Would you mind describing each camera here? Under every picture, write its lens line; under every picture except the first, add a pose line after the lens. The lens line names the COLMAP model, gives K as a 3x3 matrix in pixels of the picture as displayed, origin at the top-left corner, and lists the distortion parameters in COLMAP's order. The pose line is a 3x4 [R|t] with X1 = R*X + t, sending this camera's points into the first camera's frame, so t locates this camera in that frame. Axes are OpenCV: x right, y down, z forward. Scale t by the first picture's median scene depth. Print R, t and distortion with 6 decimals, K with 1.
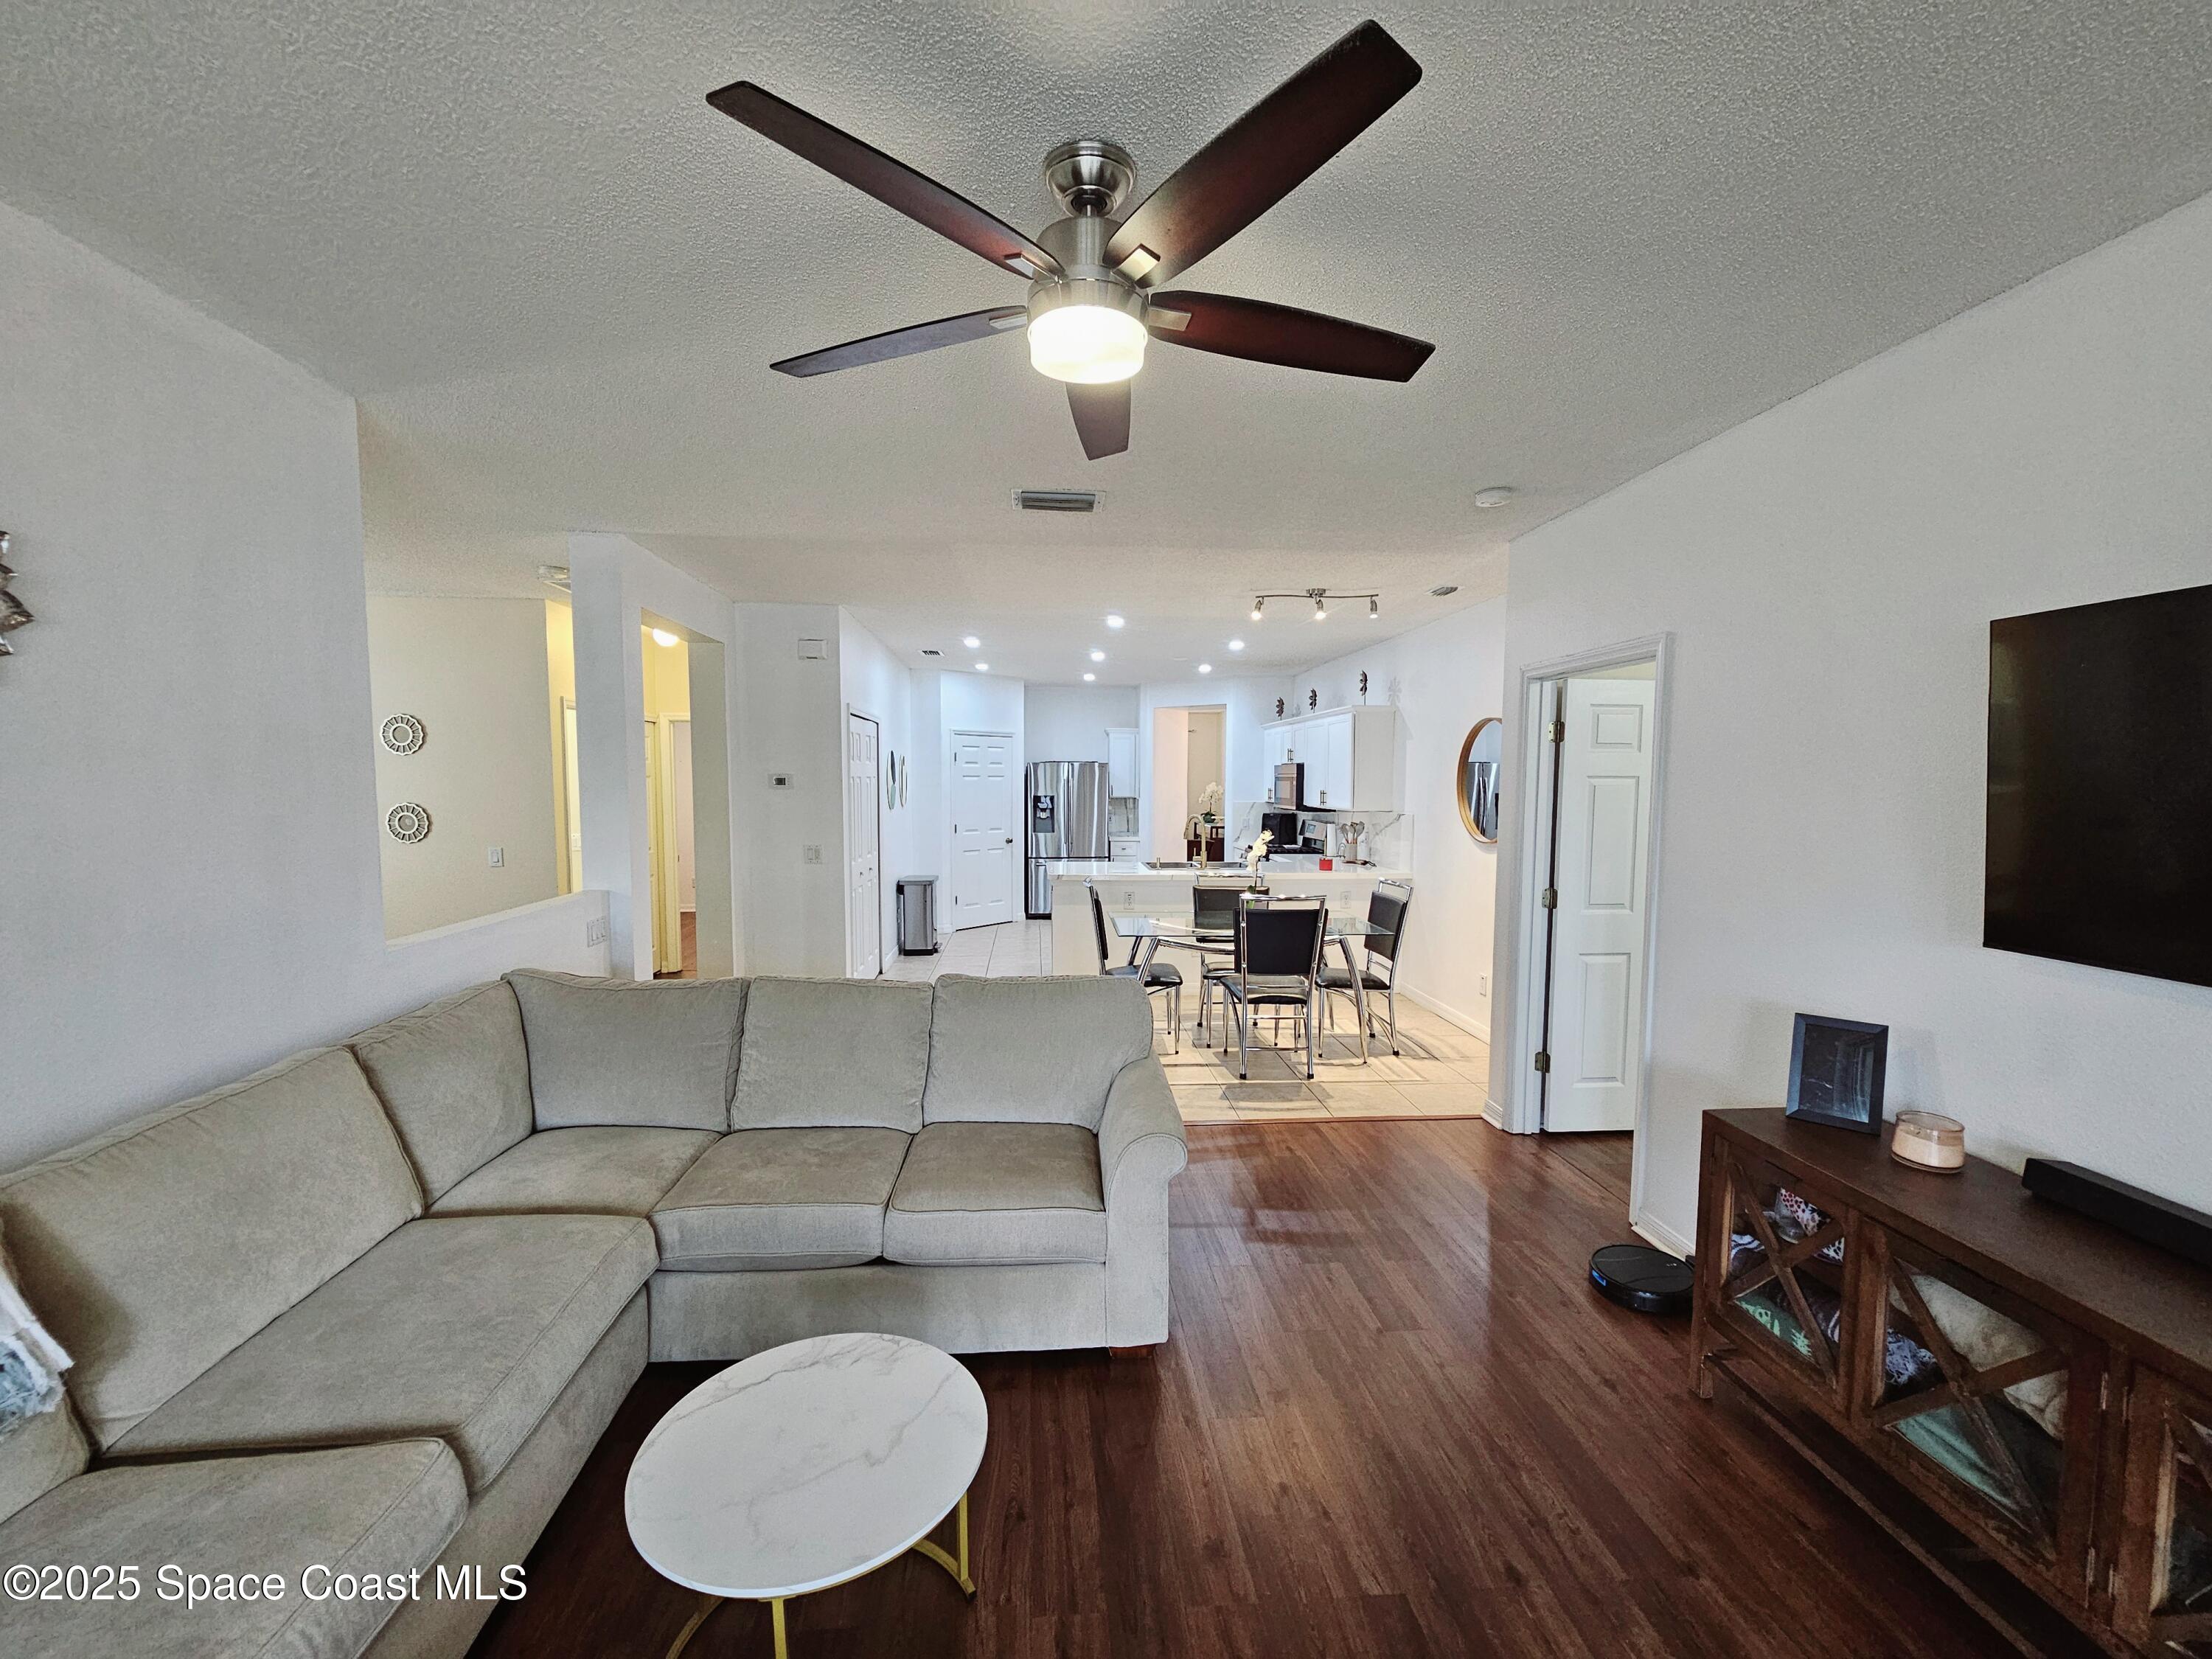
lens RADIAL K [[907.9, 0, 1097.9], [0, 907.9, 841.6], [0, 0, 1]] dist [-0.001202, 0.005284]
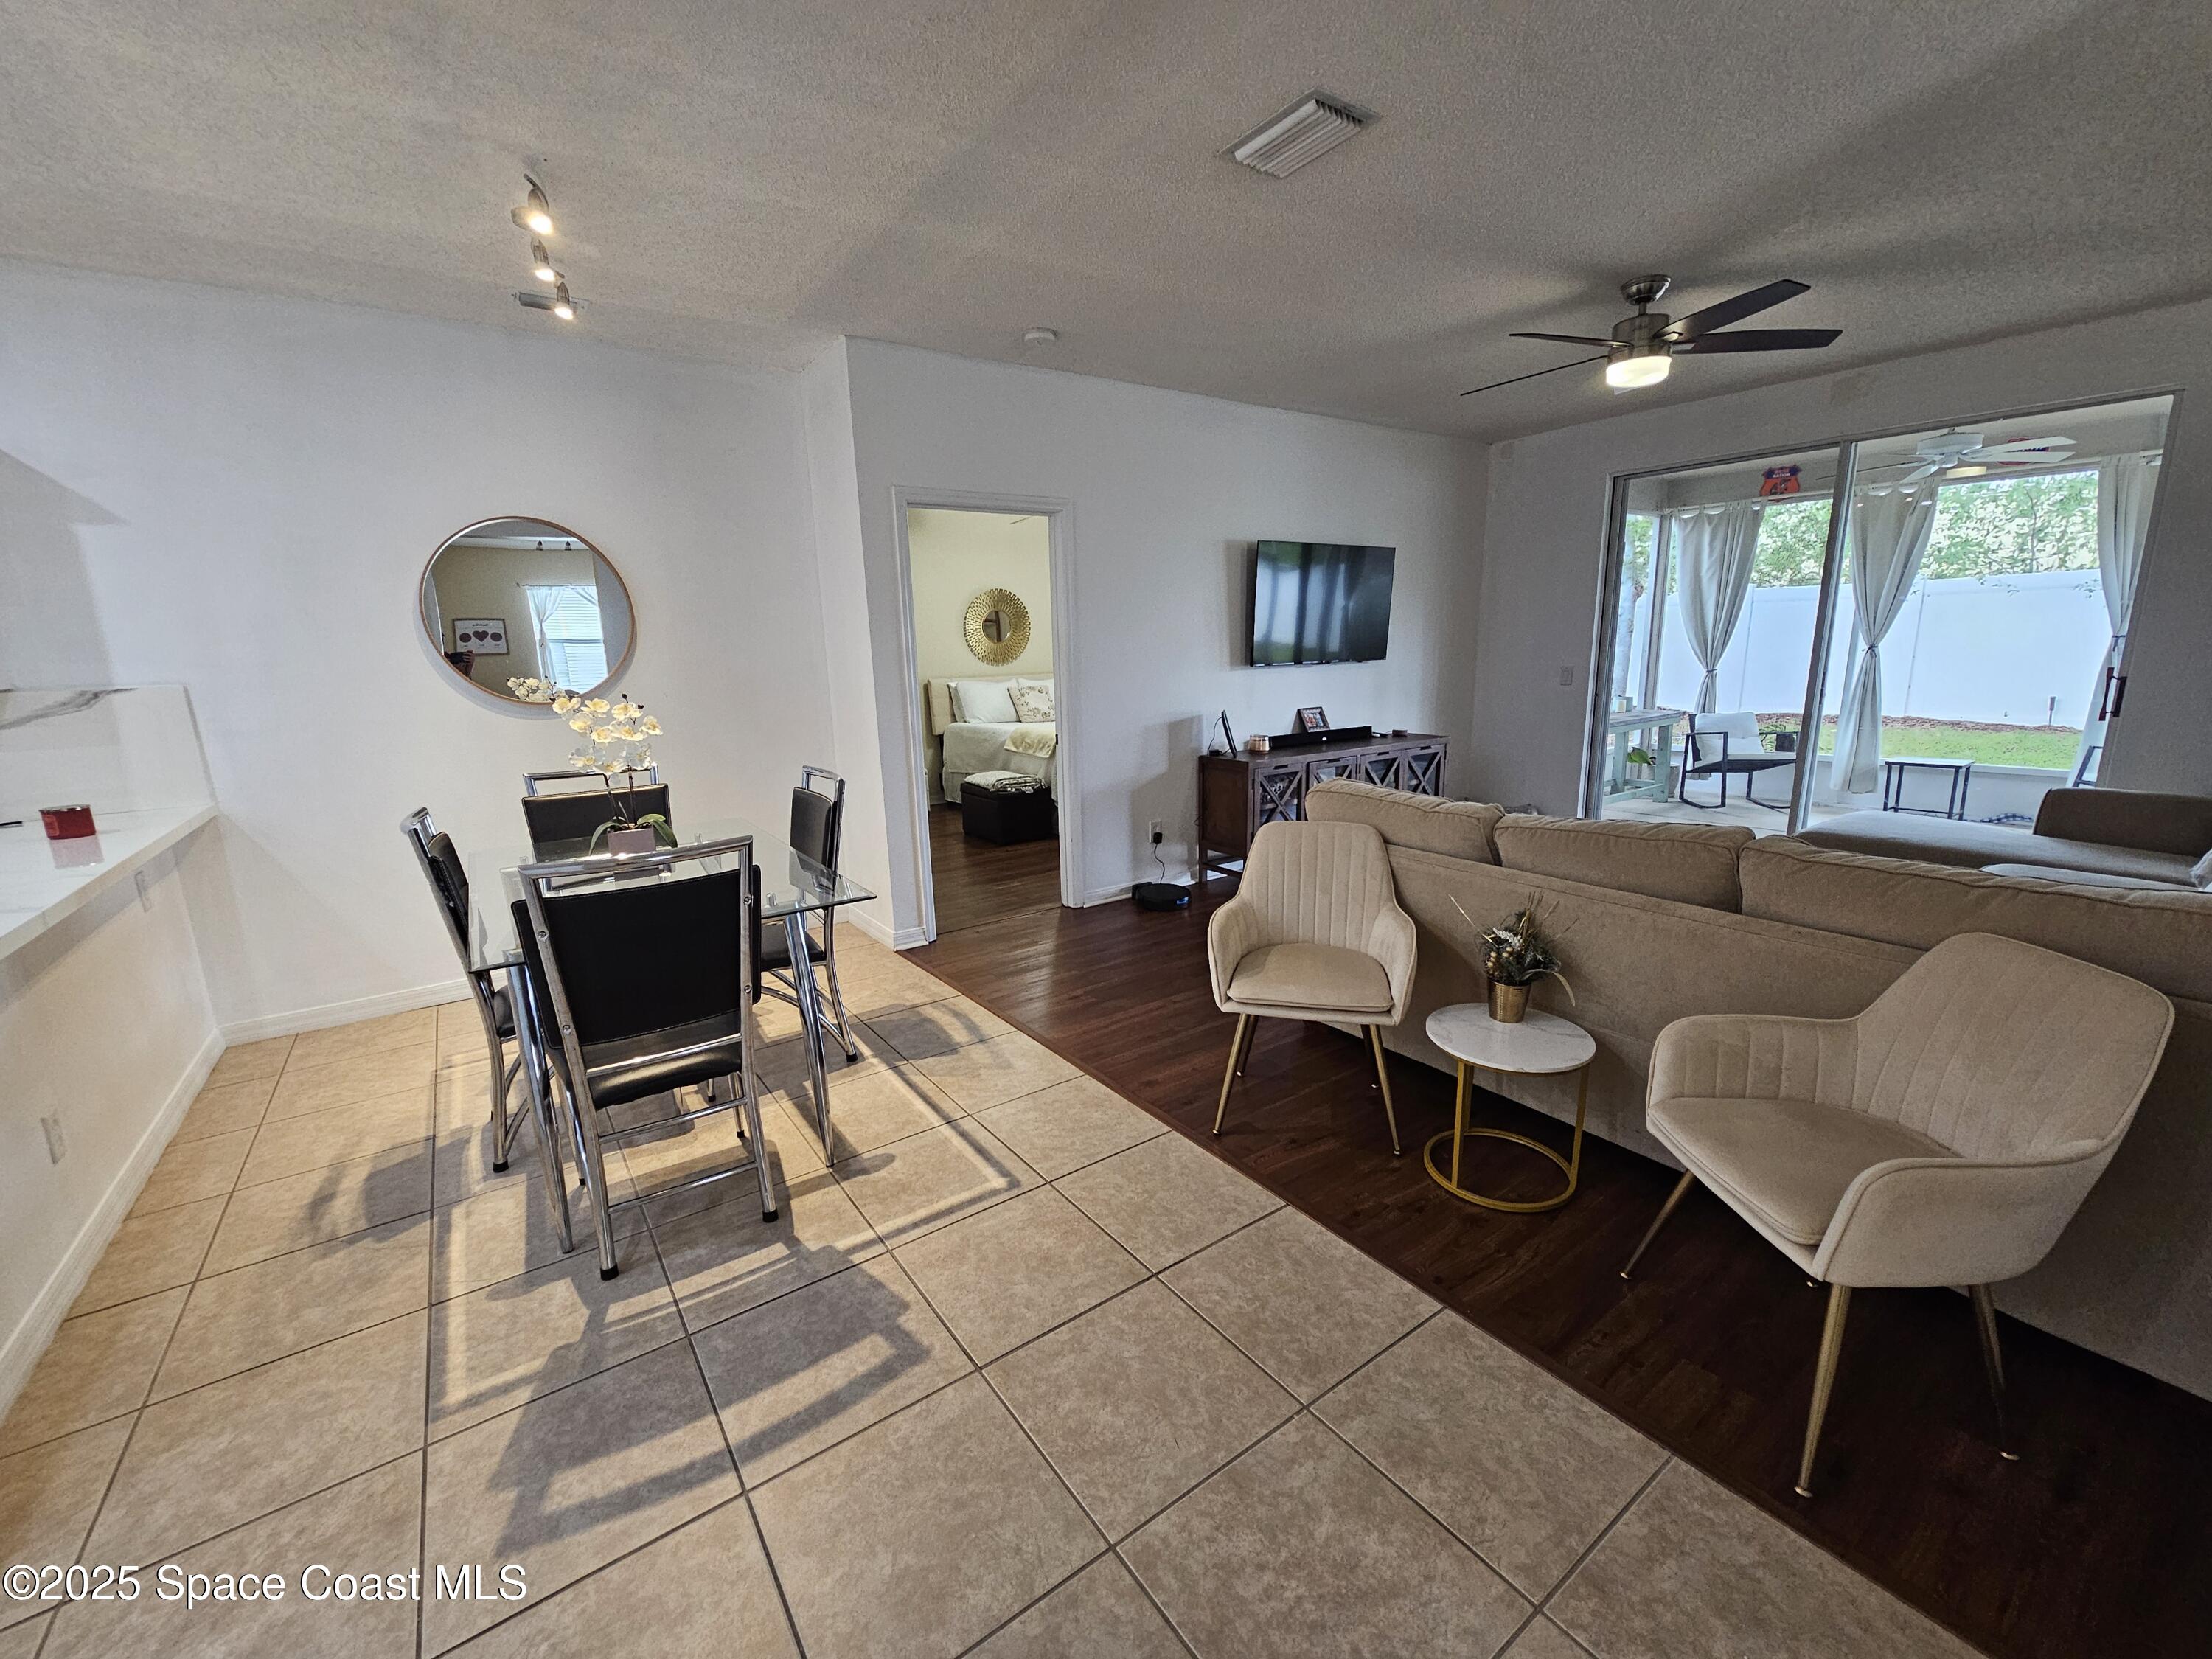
lens RADIAL K [[902.5, 0, 1102.8], [0, 902.5, 841.8], [0, 0, 1]] dist [-0.001480, -0.000184]
pose [[-0.520367, -0.171286, 0.836588, -0.456658], [0.088627, 0.963554, 0.252408, -0.038807], [-0.849331, 0.205489, -0.486221, 1.148896]]
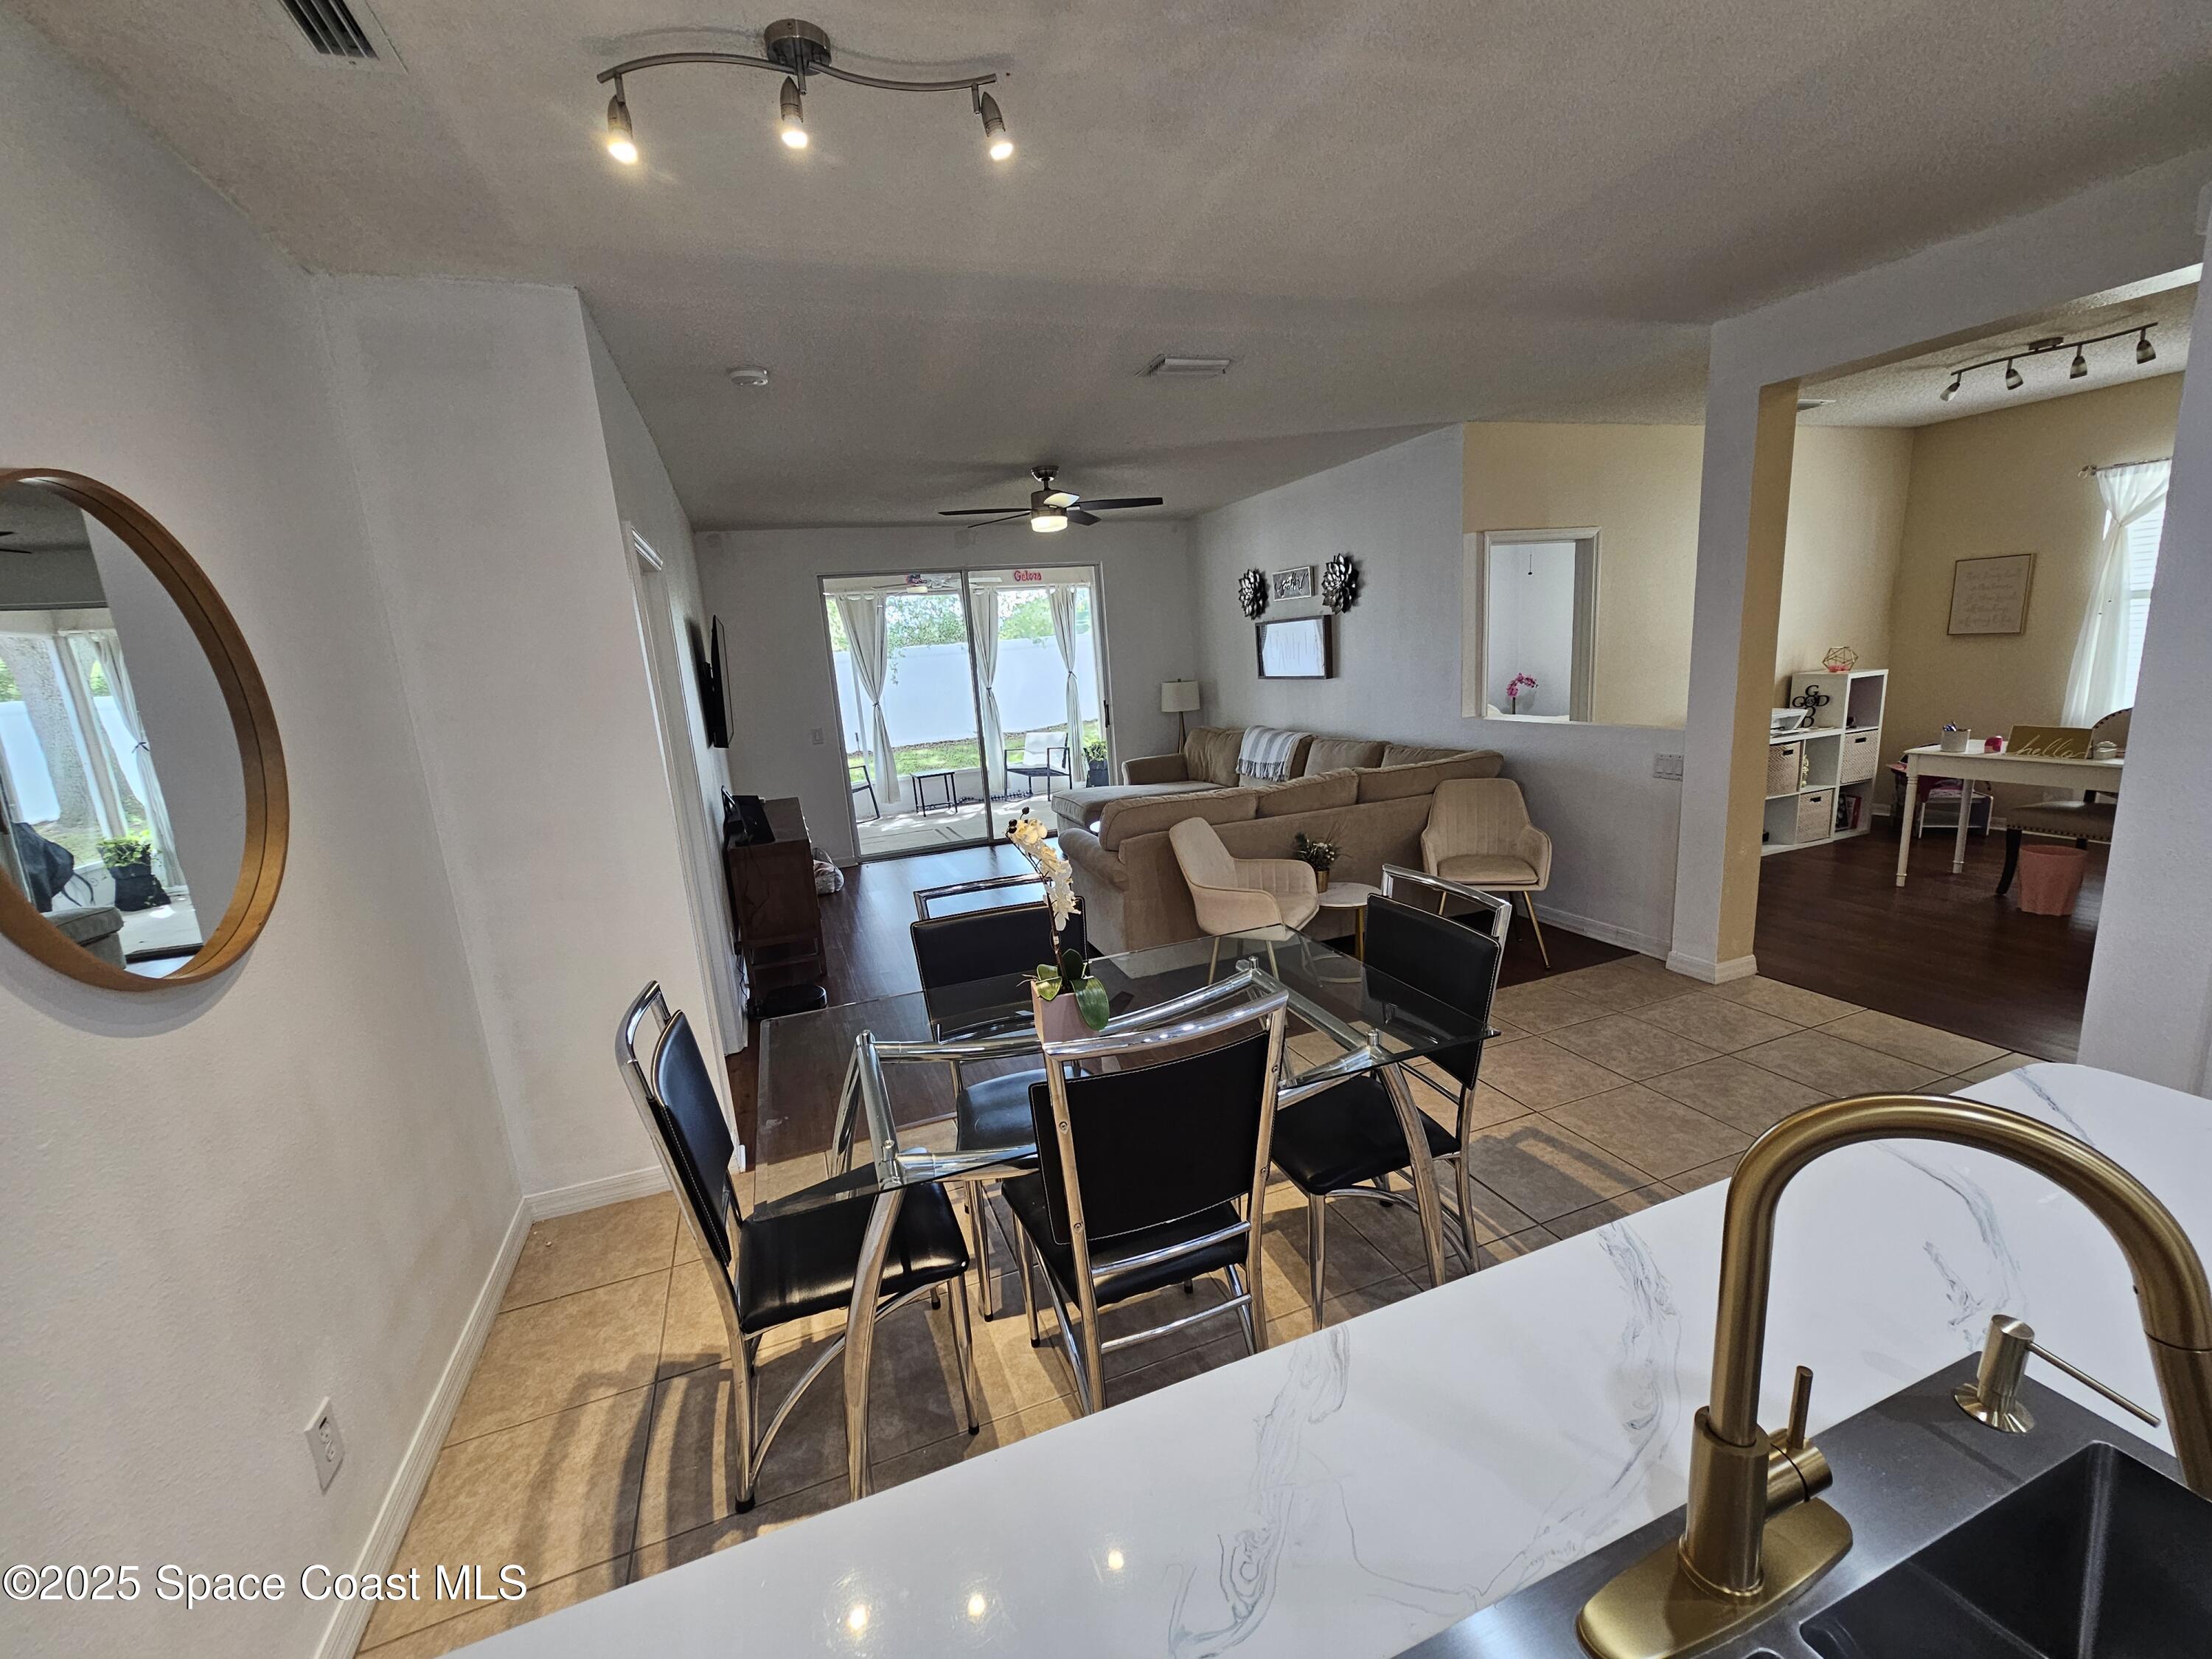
lens RADIAL K [[907.9, 0, 1097.9], [0, 907.9, 841.6], [0, 0, 1]] dist [-0.001202, 0.005284]
pose [[-0.957052, 0.123523, -0.262285, 0.282251], [0.048893, 0.960503, 0.273941, -0.108903], [0.285764, 0.249352, -0.925291, 1.508237]]
